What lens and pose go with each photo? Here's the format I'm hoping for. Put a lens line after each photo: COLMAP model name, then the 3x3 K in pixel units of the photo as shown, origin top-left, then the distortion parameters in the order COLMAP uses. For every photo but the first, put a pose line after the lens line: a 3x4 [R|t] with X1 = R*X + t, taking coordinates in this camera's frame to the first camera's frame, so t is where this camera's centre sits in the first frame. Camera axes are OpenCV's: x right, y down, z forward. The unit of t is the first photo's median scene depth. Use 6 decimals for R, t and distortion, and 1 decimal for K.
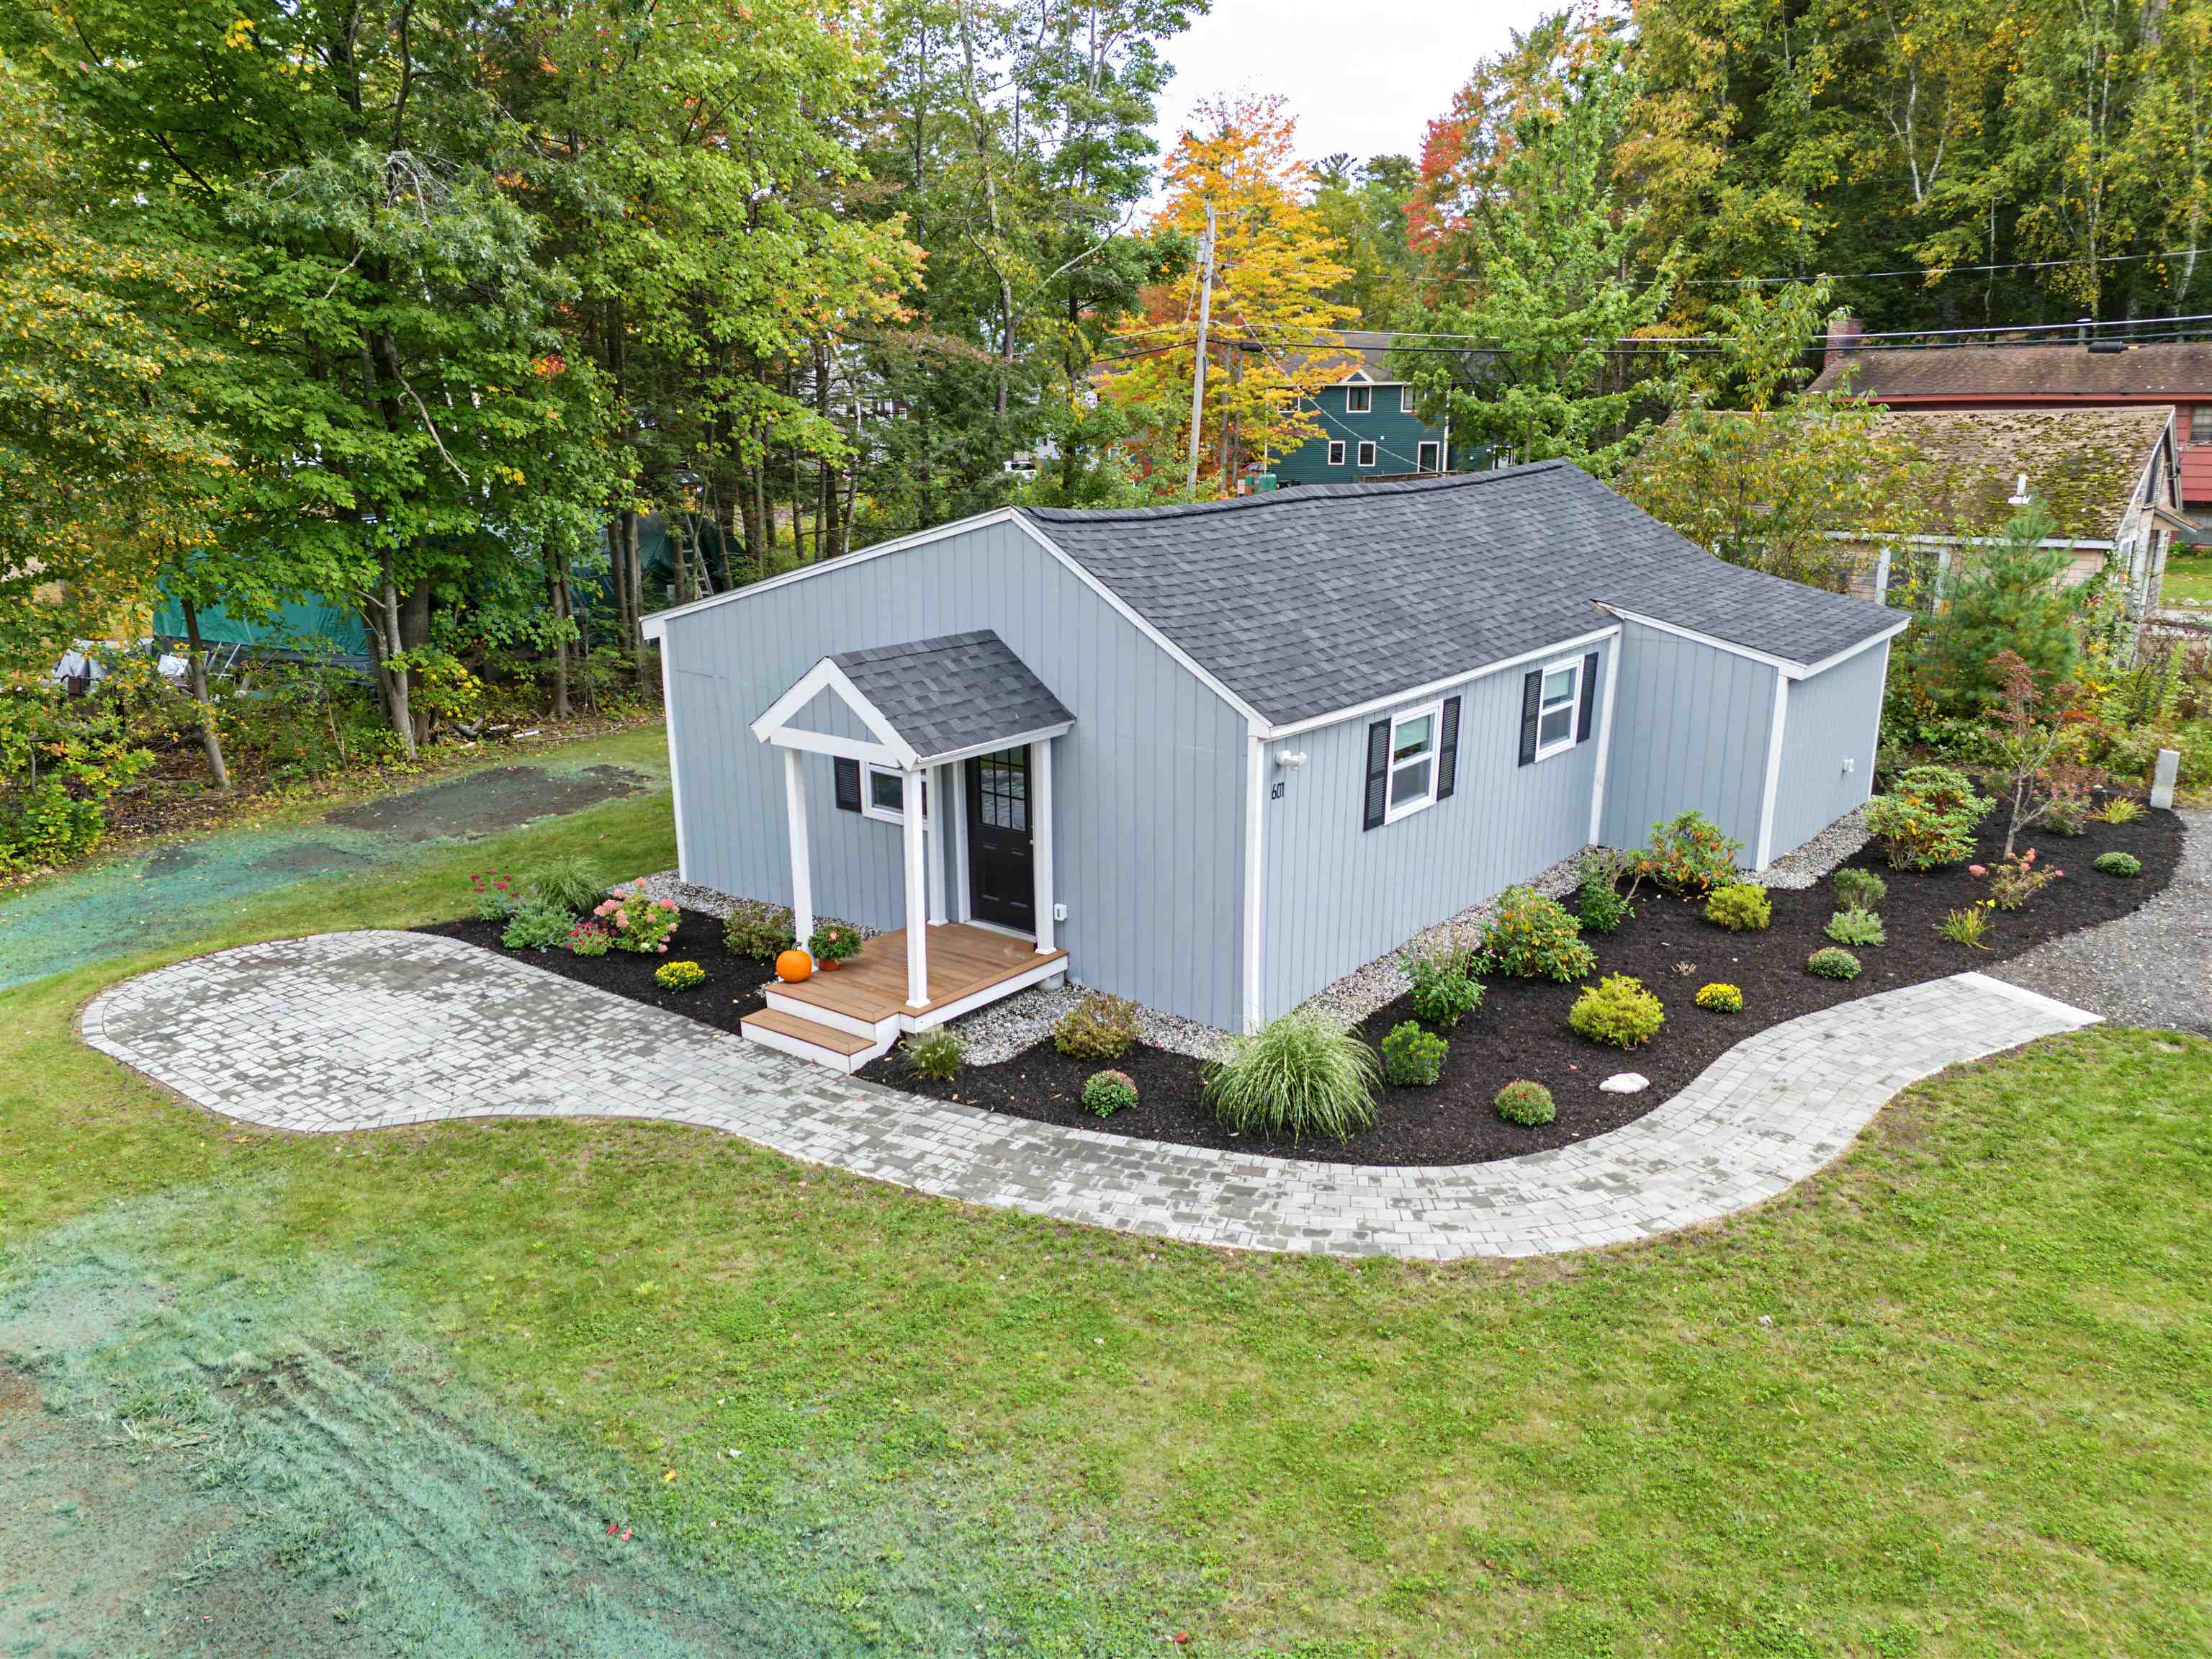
lens RADIAL K [[1615.5, 0, 1112.6], [0, 1615.5, 834.5], [0, 0, 1]] dist [0.099058, -0.115782]
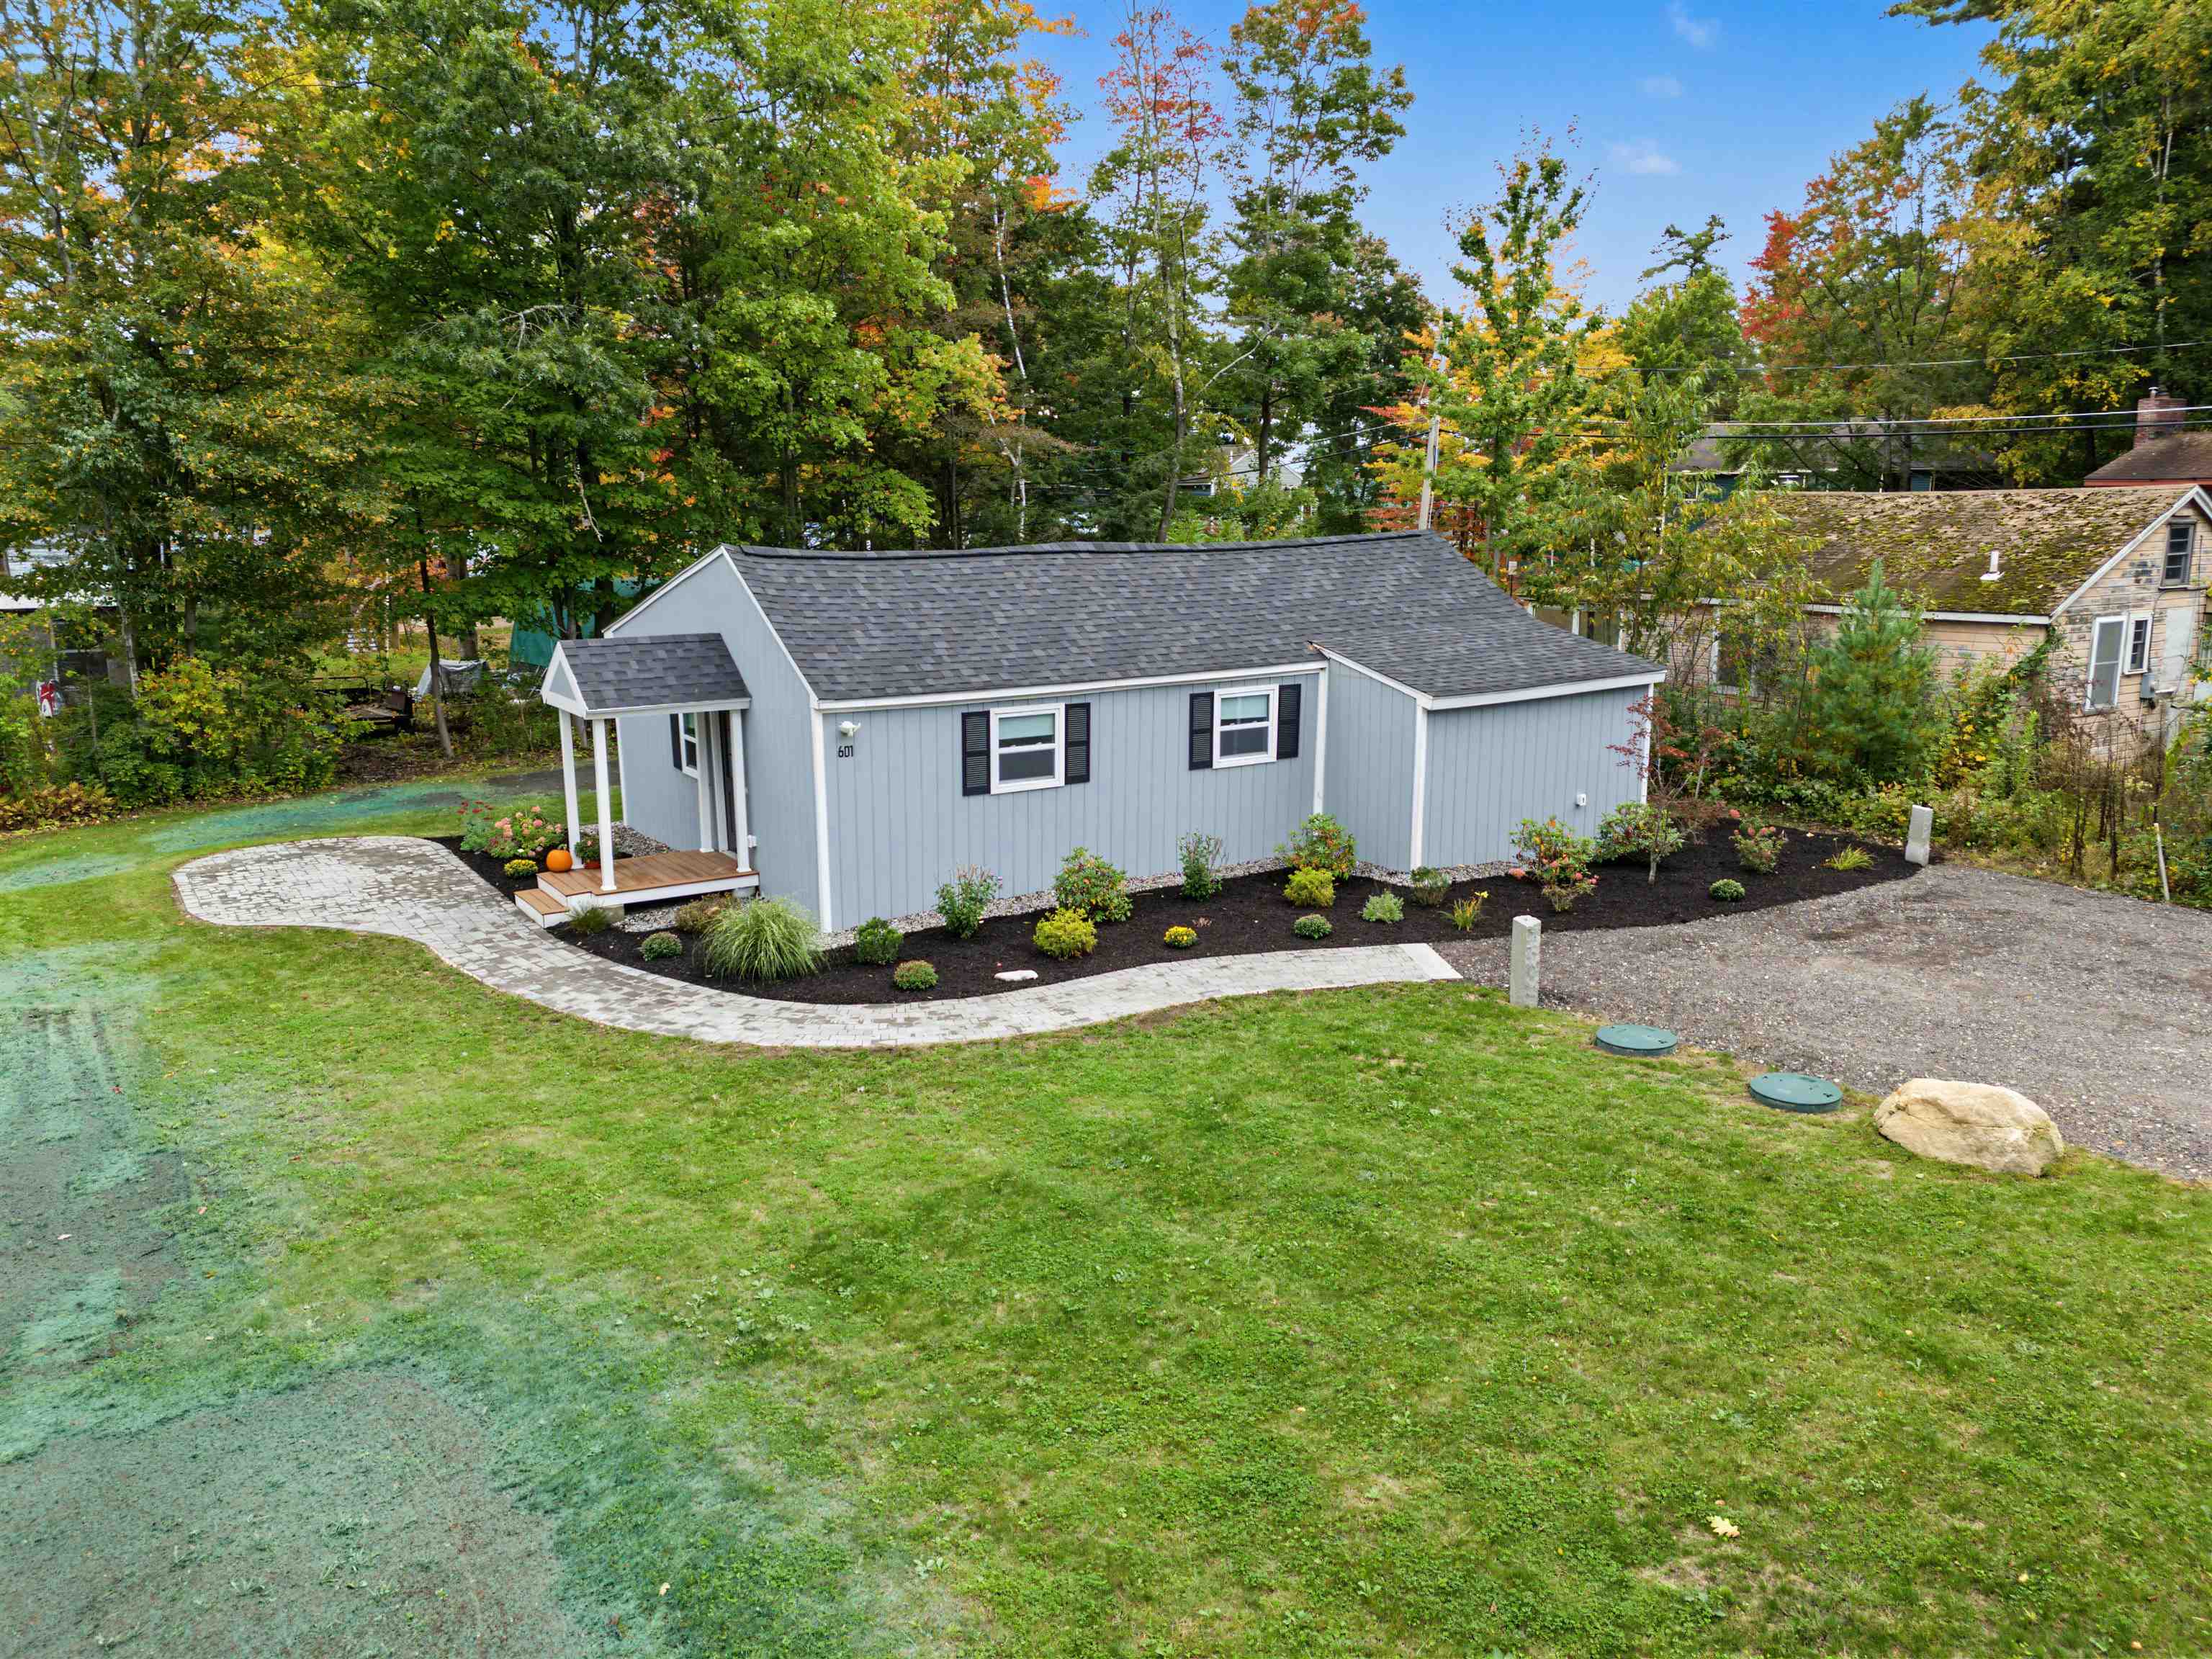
lens RADIAL K [[1615.5, 0, 1112.6], [0, 1615.5, 834.5], [0, 0, 1]] dist [0.099058, -0.115782]
pose [[0.945592, 0.065996, -0.318590, 0.756437], [-0.083414, 0.995658, -0.041326, 0.080365], [0.314479, 0.065652, 0.946991, -0.219397]]
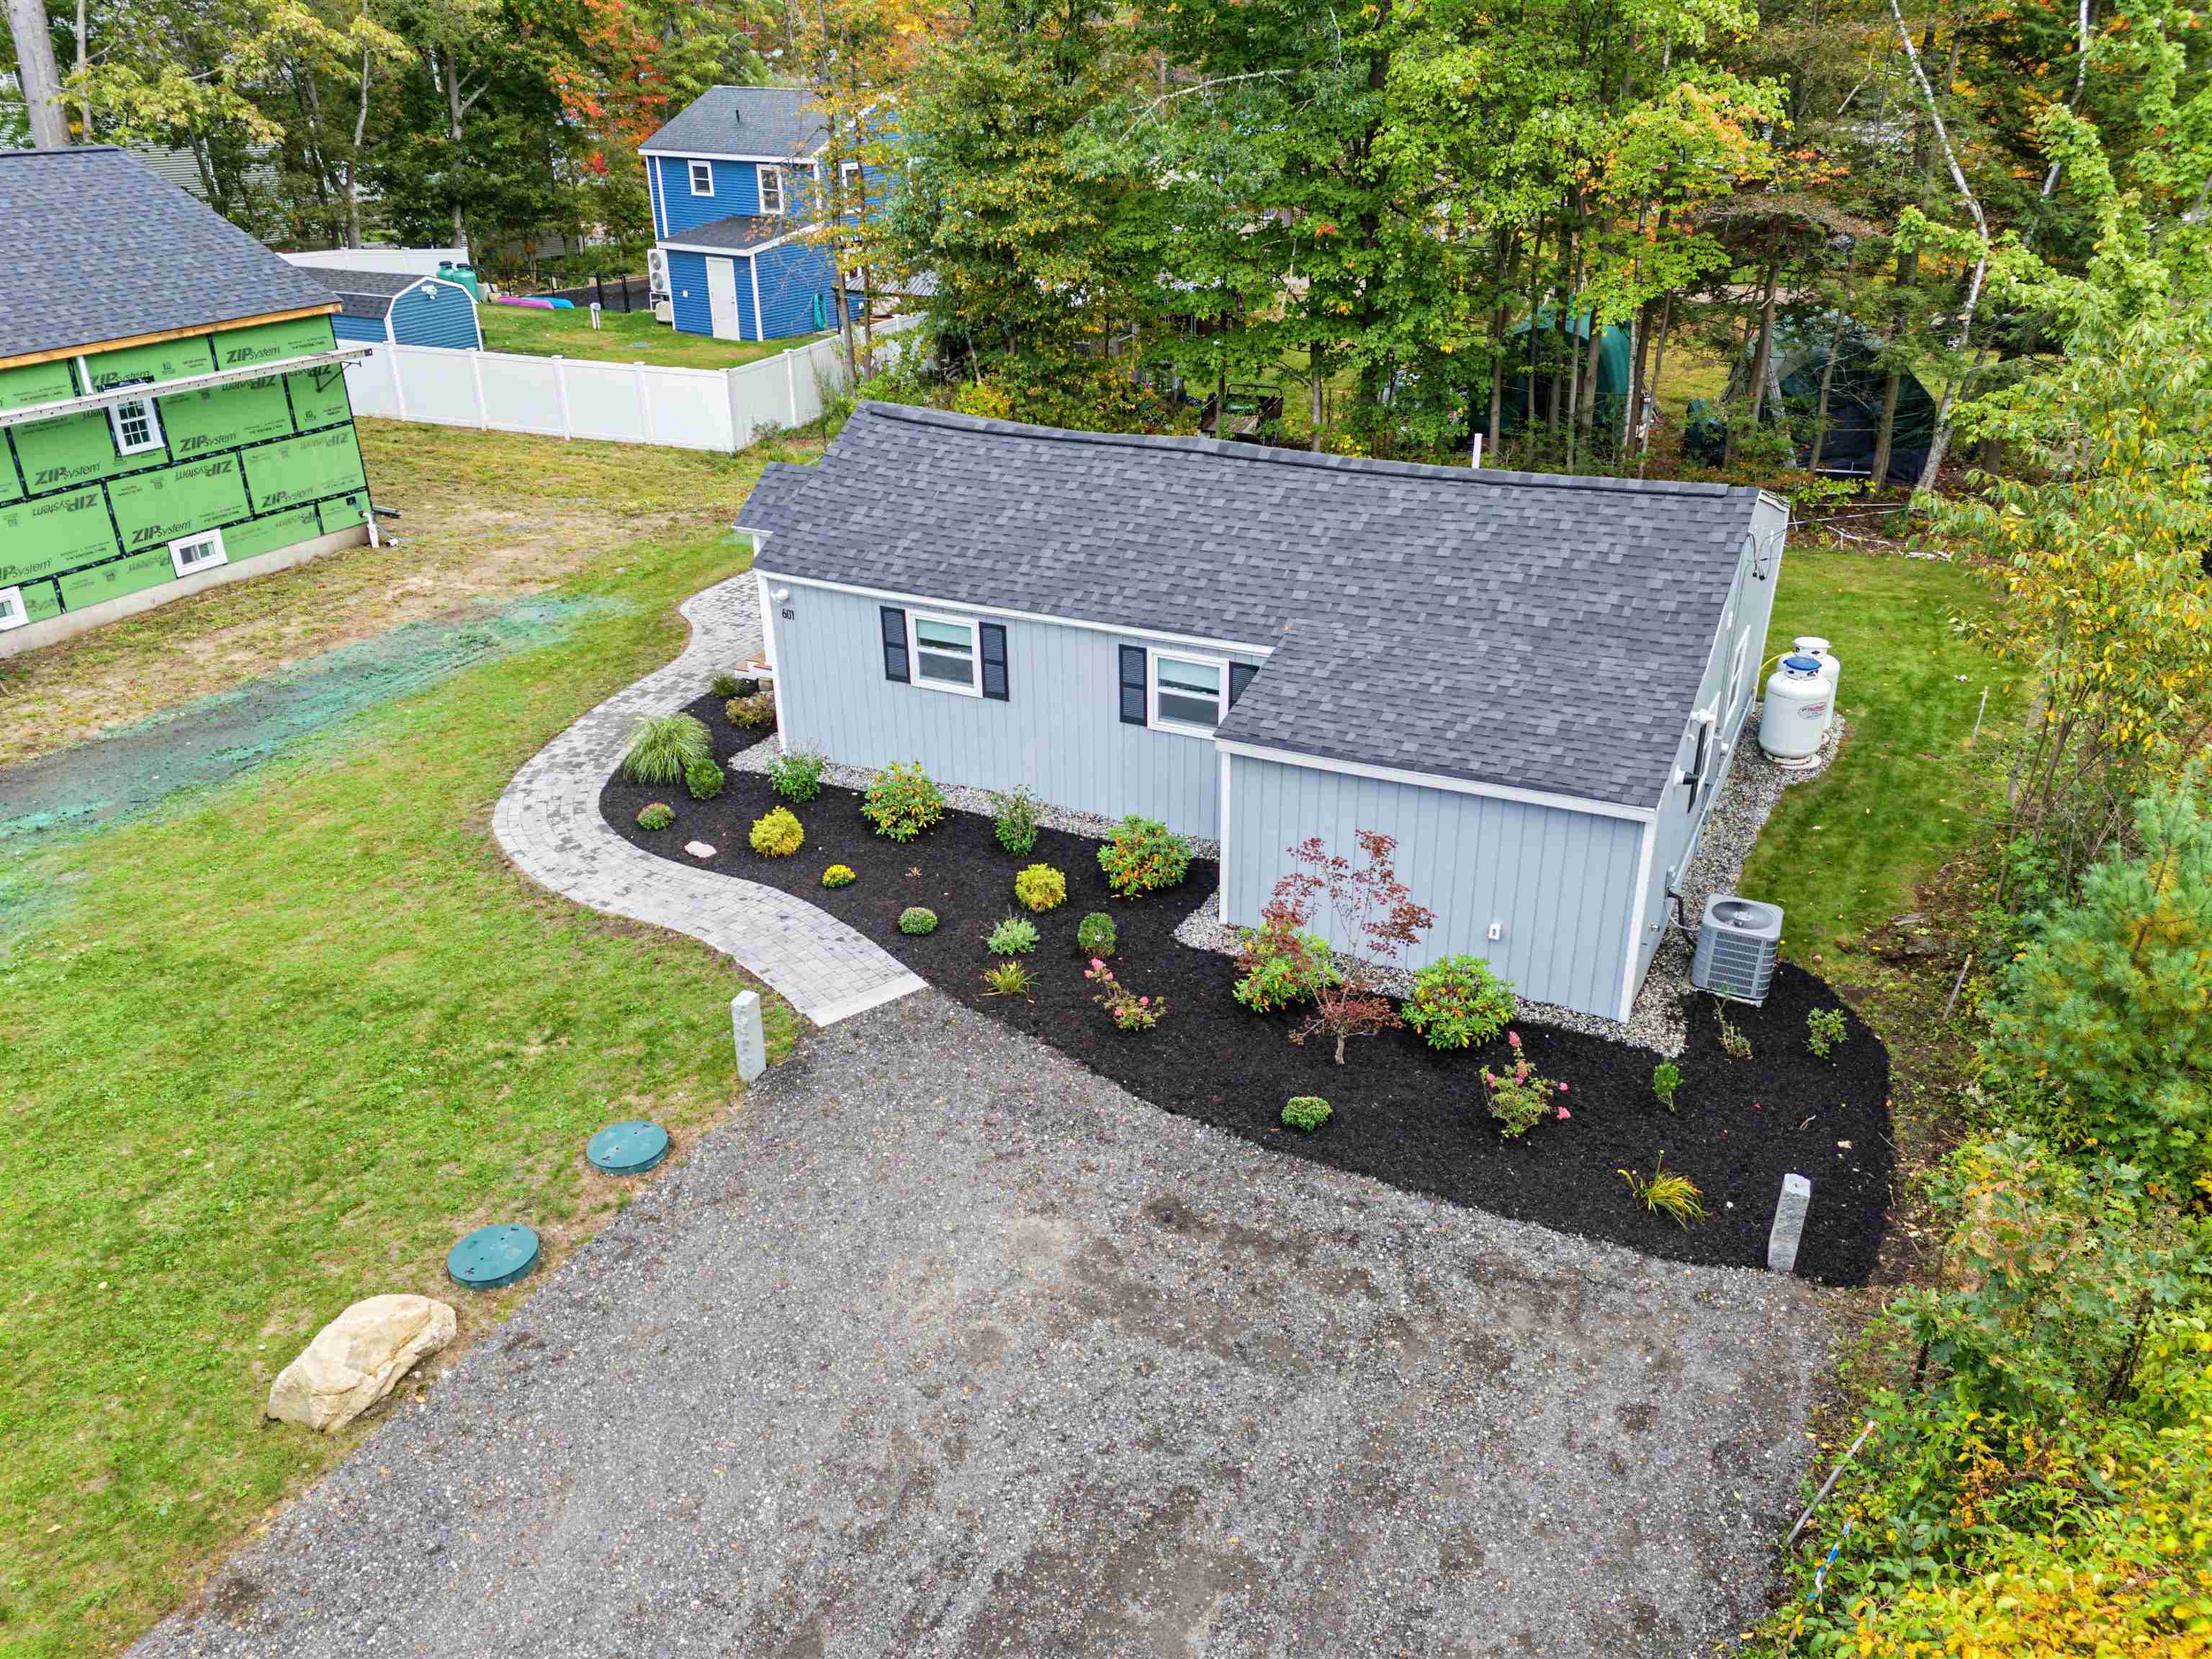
lens RADIAL K [[1615.5, 0, 1112.6], [0, 1615.5, 834.5], [0, 0, 1]] dist [0.099058, -0.115782]
pose [[0.202805, 0.435215, -0.877188, 1.656011], [-0.247354, 0.889521, 0.384146, -0.524707], [0.947463, 0.139069, 0.288051, 0.872733]]
